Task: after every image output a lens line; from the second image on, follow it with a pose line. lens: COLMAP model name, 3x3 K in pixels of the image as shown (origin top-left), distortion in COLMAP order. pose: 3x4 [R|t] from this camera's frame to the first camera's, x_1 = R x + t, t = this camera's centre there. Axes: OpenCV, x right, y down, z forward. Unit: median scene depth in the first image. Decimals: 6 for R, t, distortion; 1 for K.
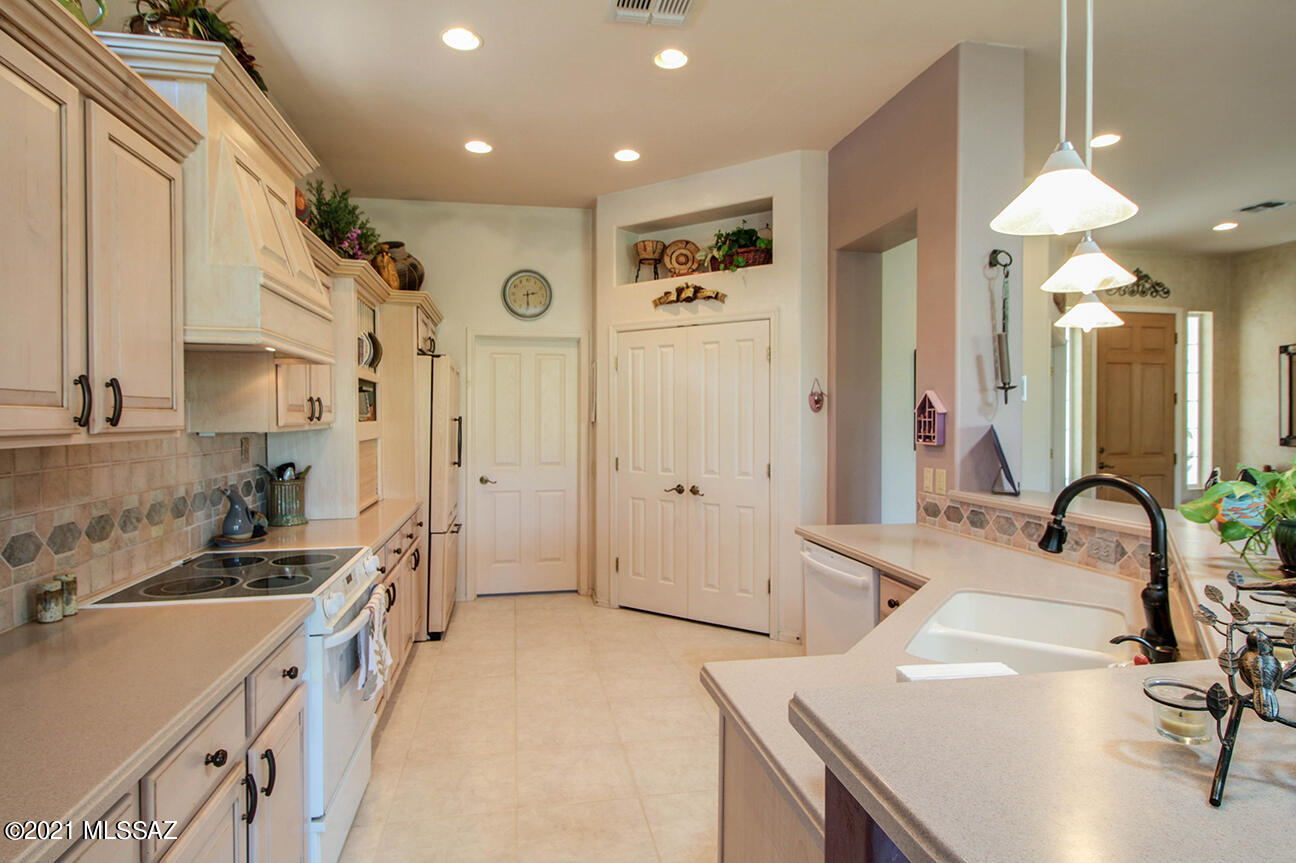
lens RADIAL K [[699.5, 0, 648.0], [0, 699.5, 431.5], [0, 0, 1]] dist [0.004055, 0.000633]
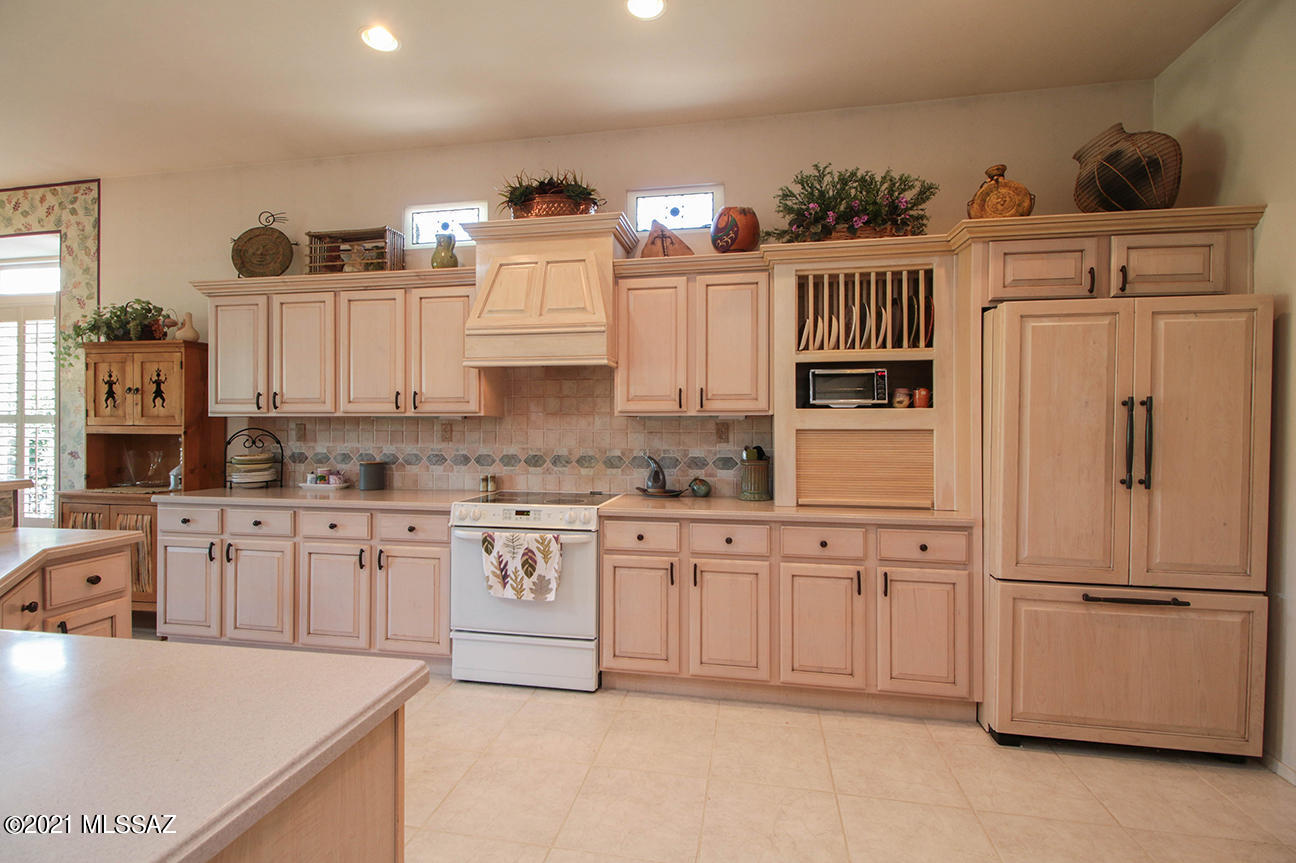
lens RADIAL K [[593.2, 0, 649.3], [0, 593.2, 426.7], [0, 0, 1]] dist [0.001321, -0.001173]
pose [[-0.369162, -0.000279, -0.929365, 0.332235], [-0.021533, 0.999734, 0.008254, 0.006926], [0.929115, 0.023059, -0.369070, 0.894424]]
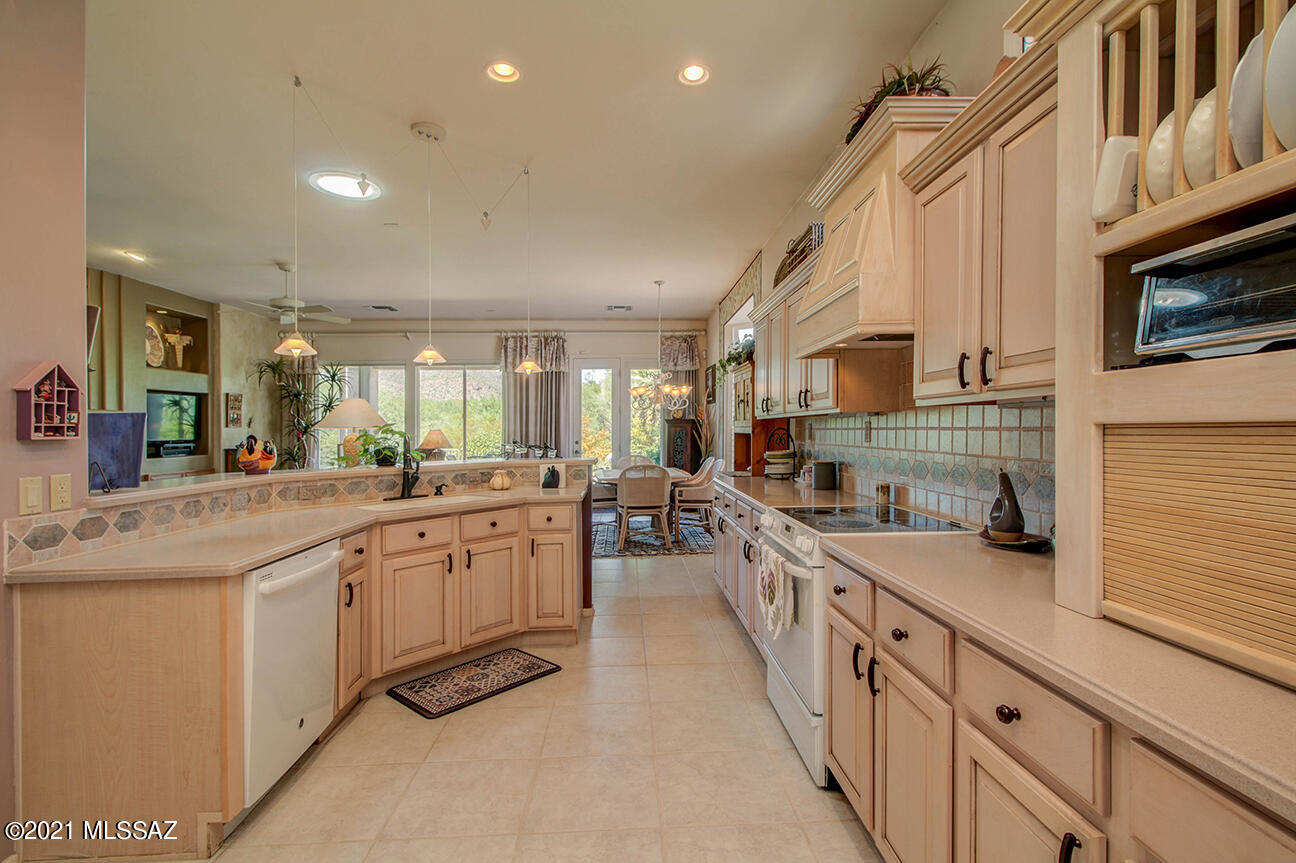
lens RADIAL K [[593.2, 0, 649.3], [0, 593.2, 426.7], [0, 0, 1]] dist [0.001321, -0.001173]
pose [[-0.990066, 0.014979, 0.139806, -0.181352], [0.017466, 0.999710, 0.016581, 0.005025], [-0.139517, 0.018858, -0.990040, 1.087665]]
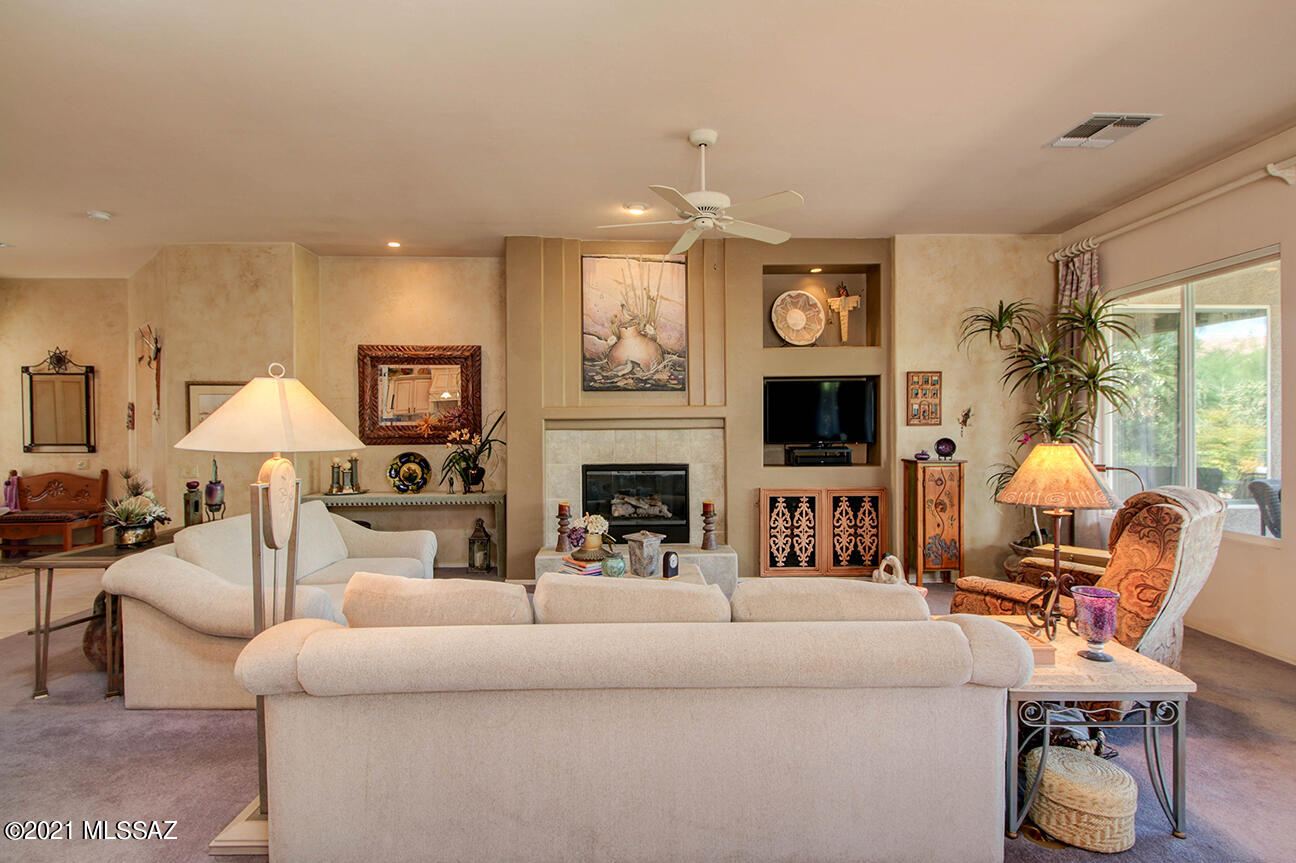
lens RADIAL K [[627.2, 0, 654.8], [0, 627.2, 427.7], [0, 0, 1]] dist [-0.001036, -0.000880]
pose [[0.153265, -0.002430, 0.988182, 0.059119], [0.024817, 0.999691, -0.001391, 0.008746], [-0.987873, 0.024737, 0.153278, -0.259457]]
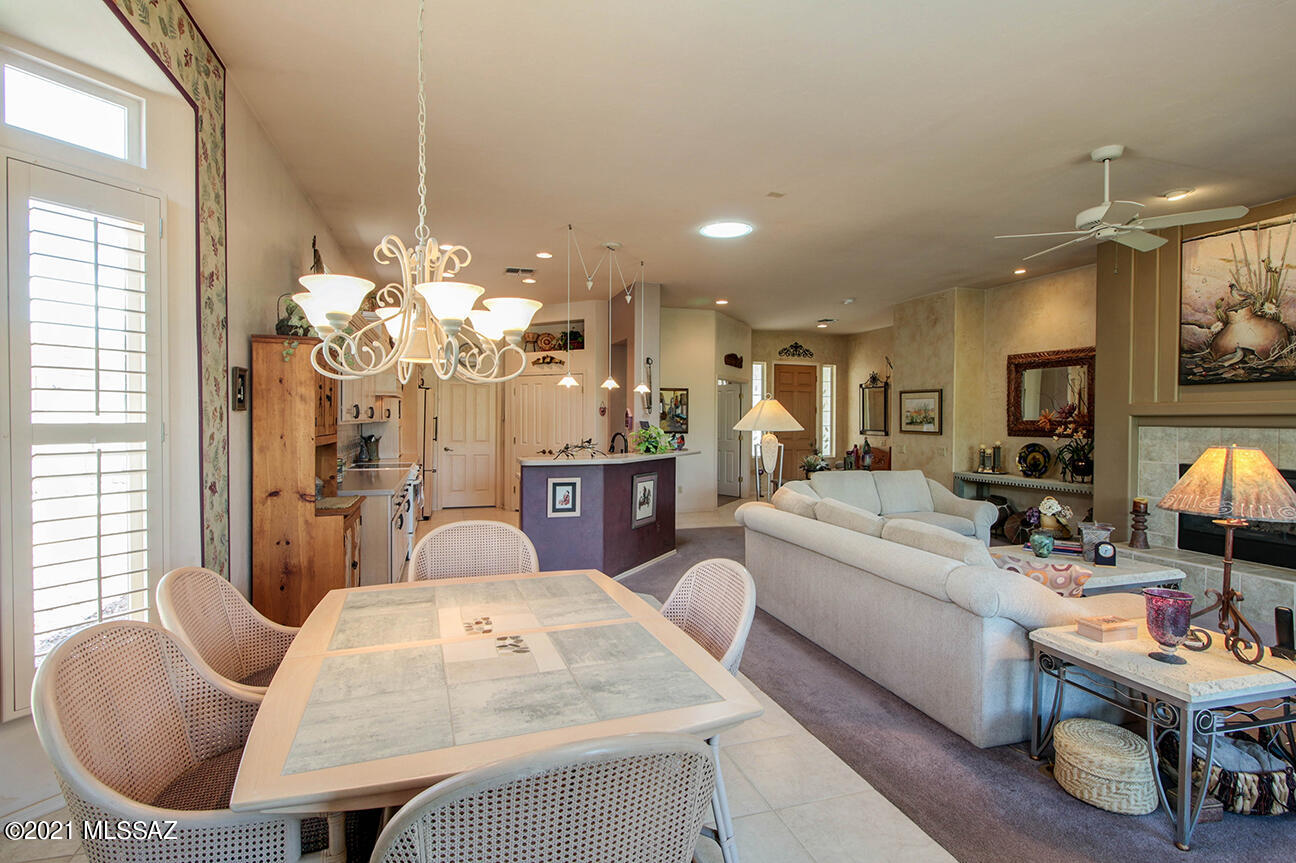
lens RADIAL K [[619.1, 0, 648.0], [0, 619.1, 431.5], [0, 0, 1]] dist [0.001454, -0.006805]
pose [[0.992816, 0.004324, 0.119572, 0.145314], [-0.004312, 0.999991, -0.000357, 0.021720], [-0.119573, -0.000161, 0.992825, -0.975357]]
